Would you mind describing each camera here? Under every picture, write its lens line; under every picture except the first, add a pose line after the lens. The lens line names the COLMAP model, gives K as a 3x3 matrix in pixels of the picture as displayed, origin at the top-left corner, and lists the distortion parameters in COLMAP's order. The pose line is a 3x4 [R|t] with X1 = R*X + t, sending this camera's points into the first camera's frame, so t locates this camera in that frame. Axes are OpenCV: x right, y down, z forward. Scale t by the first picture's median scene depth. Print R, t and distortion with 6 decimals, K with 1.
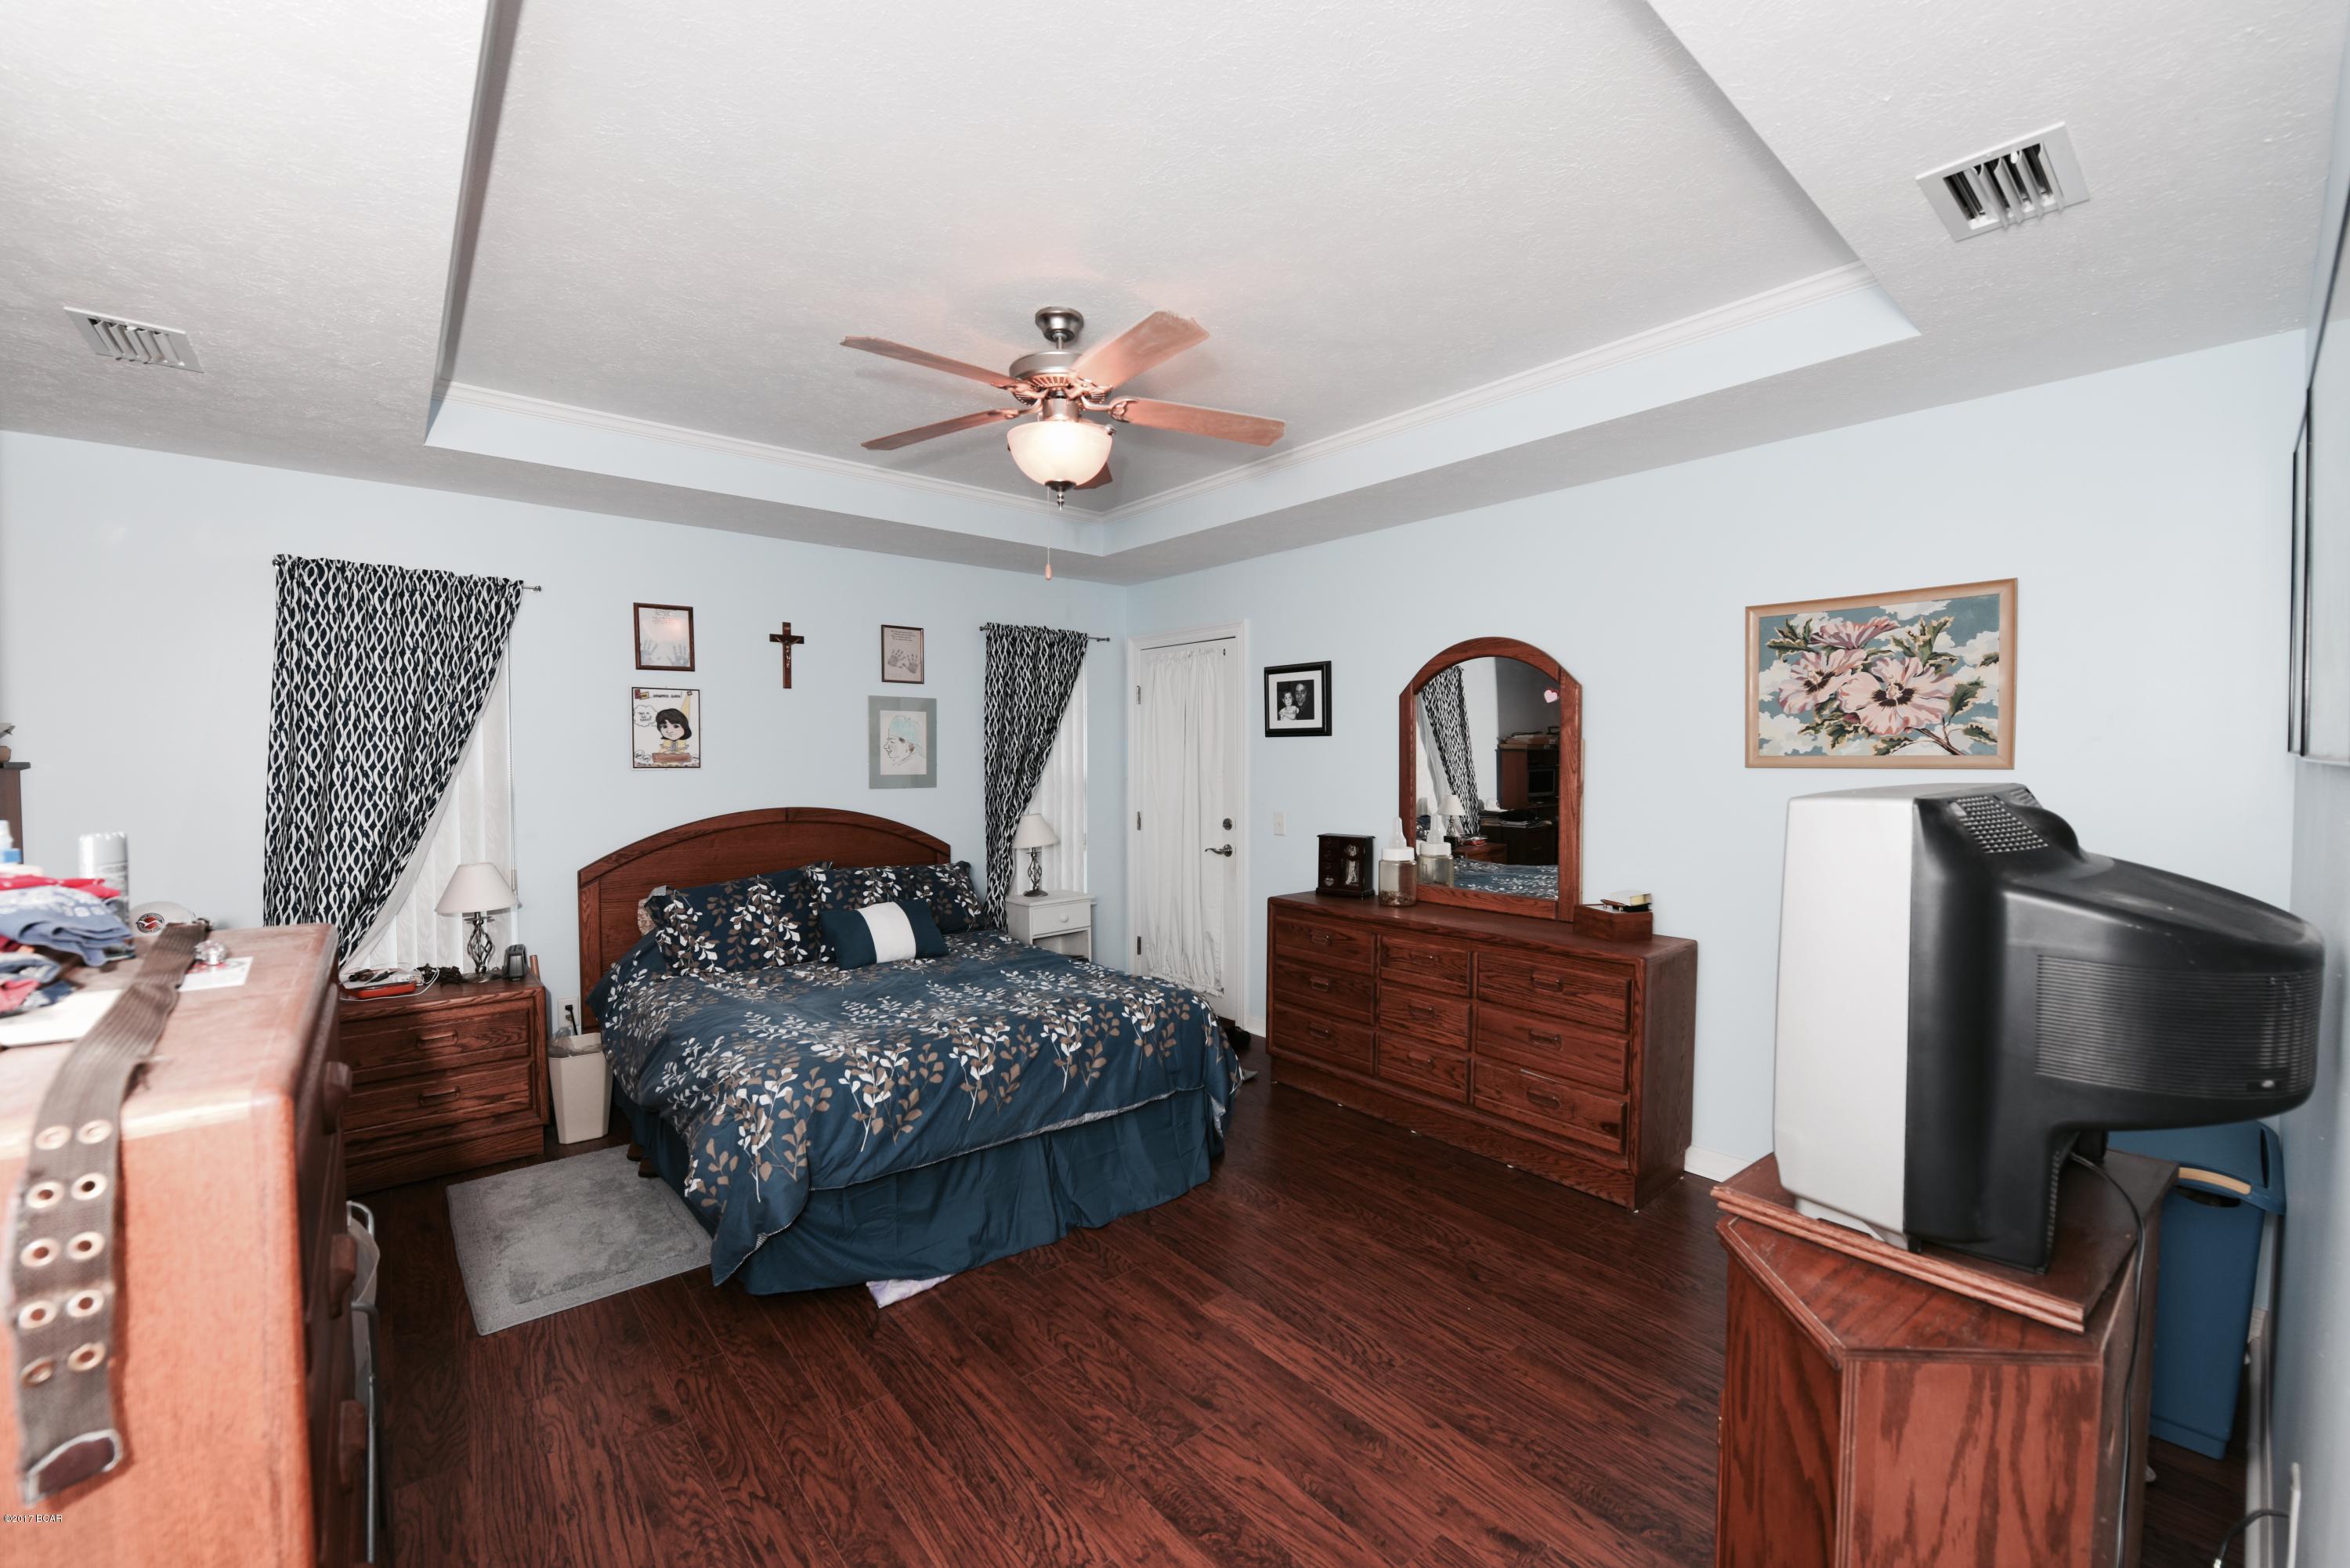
lens RADIAL K [[933.6, 0, 1176.8], [0, 933.6, 778.3], [0, 0, 1]] dist [-0.026346, 0.000162]
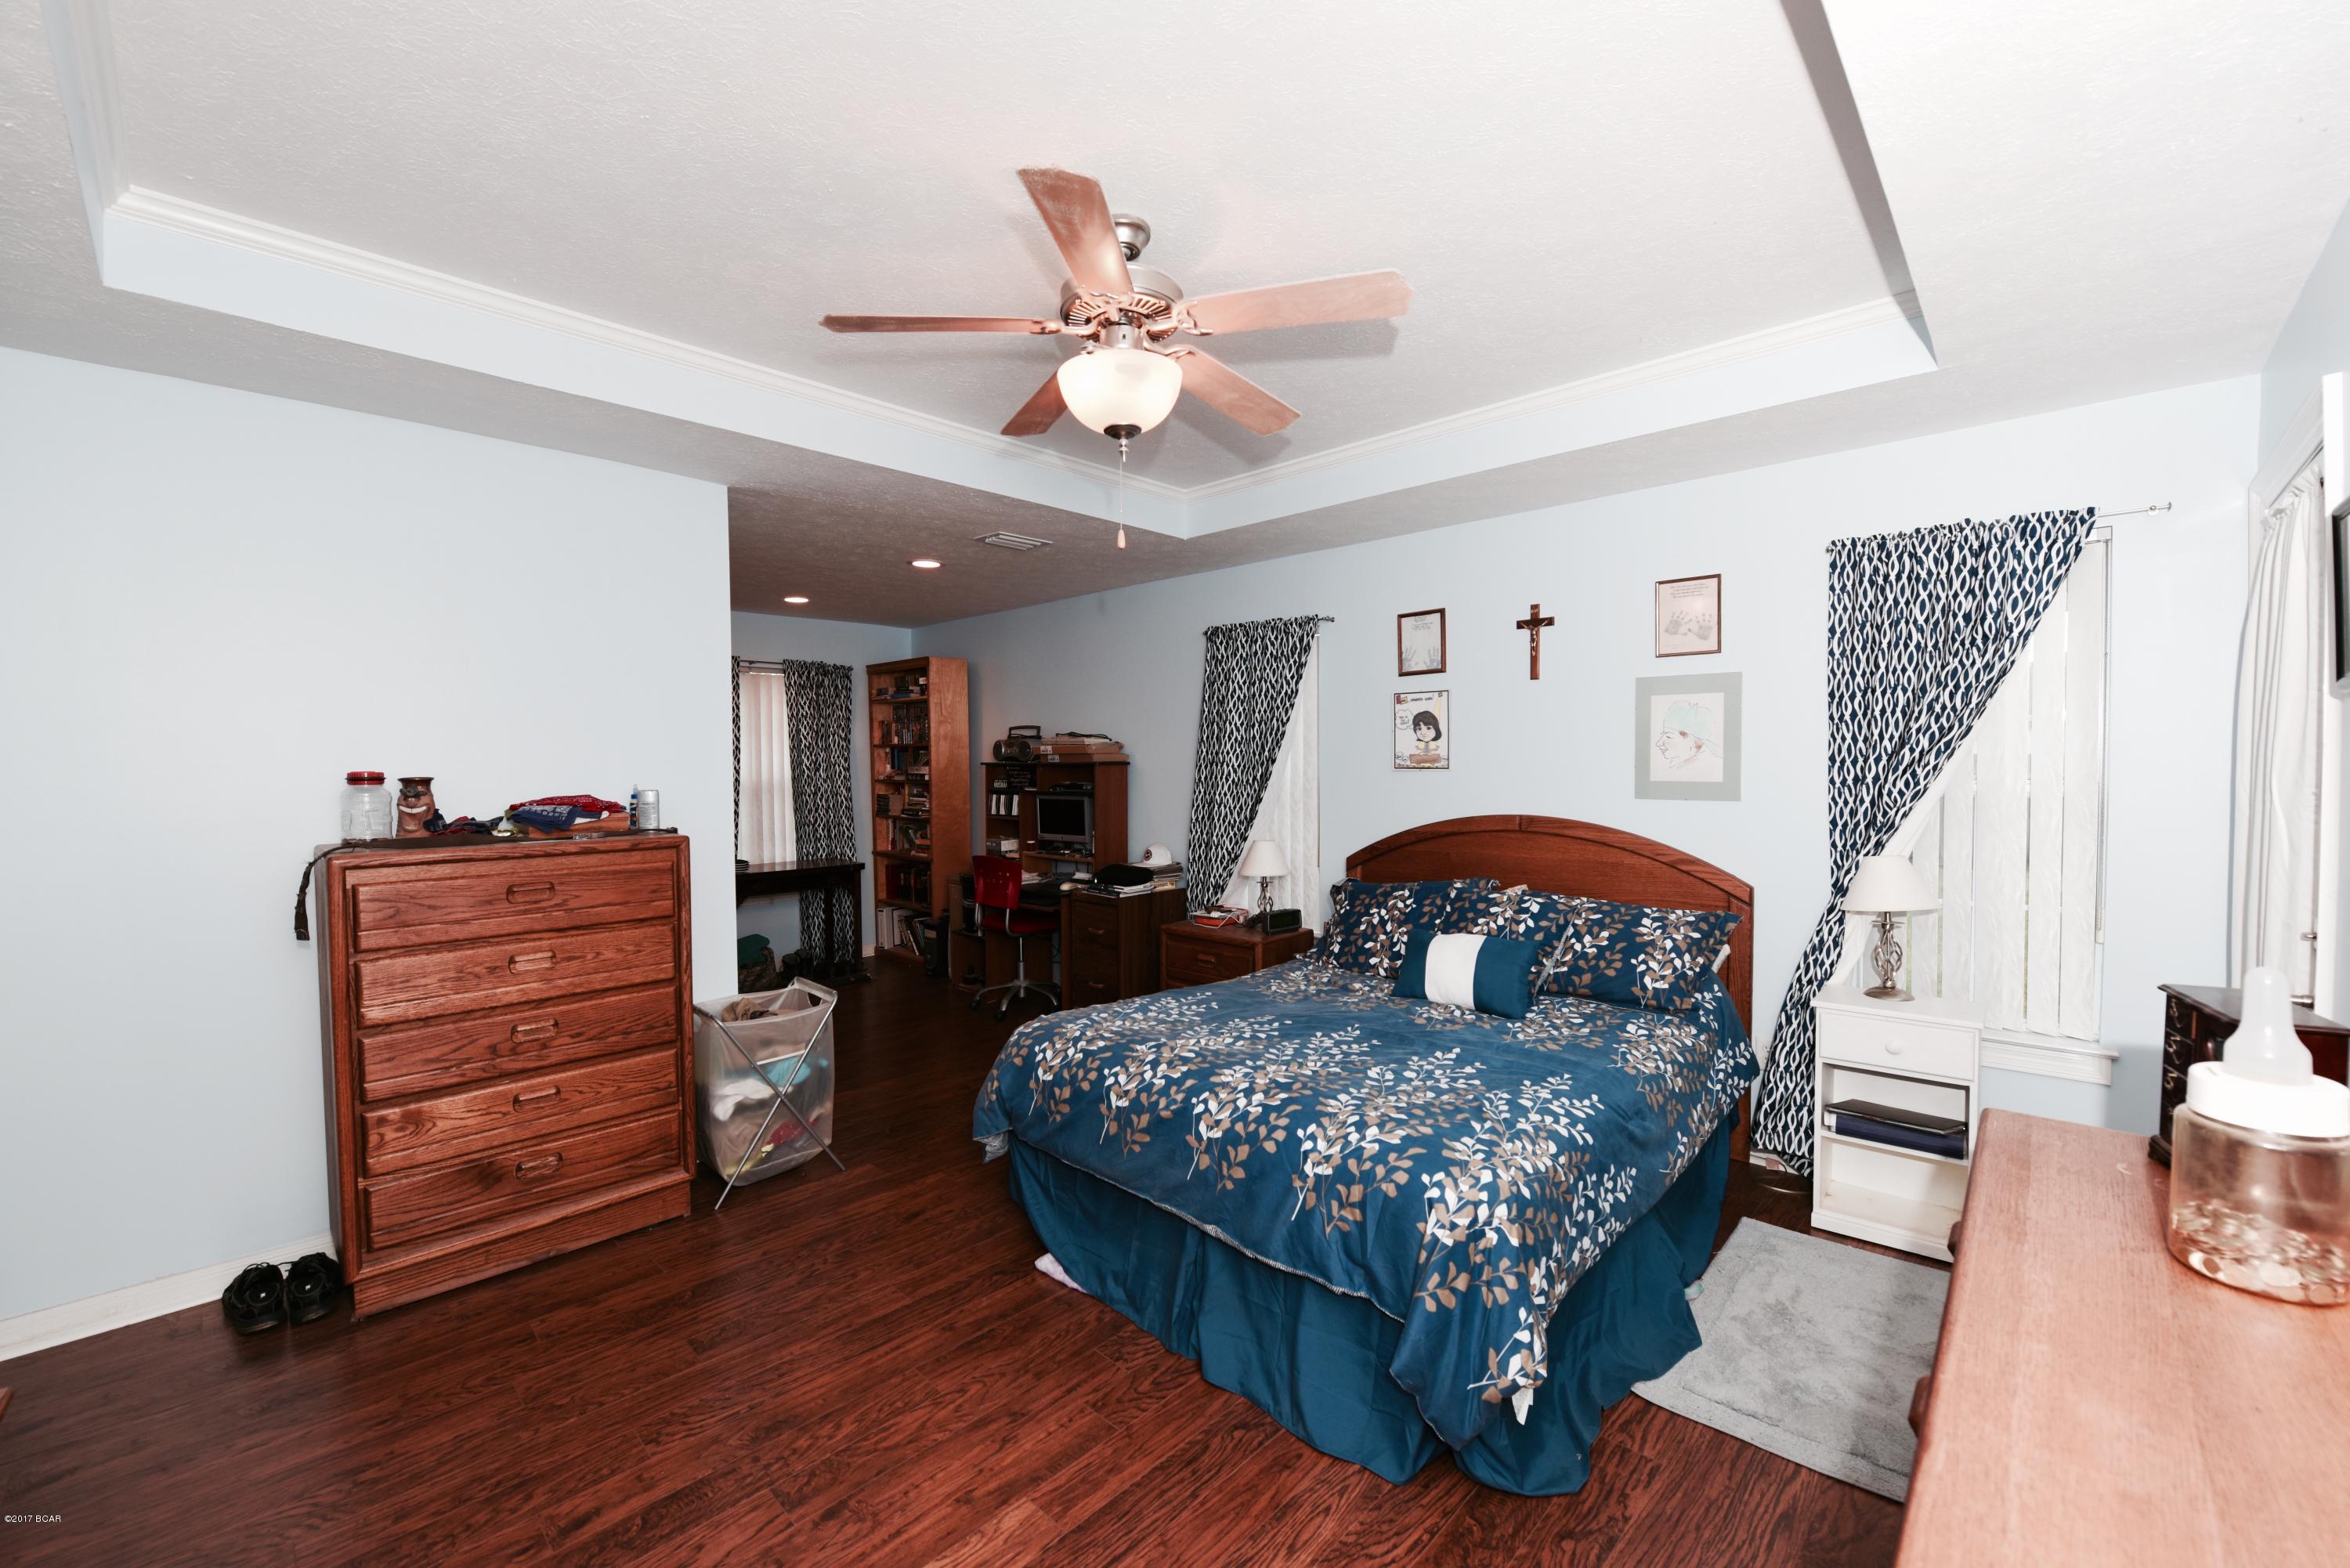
lens RADIAL K [[933.6, 0, 1176.7], [0, 933.6, 778.7], [0, 0, 1]] dist [-0.026346, 0.000162]
pose [[0.104174, 0.019578, -0.994366, 0.451440], [-0.016886, 0.999697, 0.017914, -0.013917], [0.994416, 0.014925, 0.104473, 0.613085]]
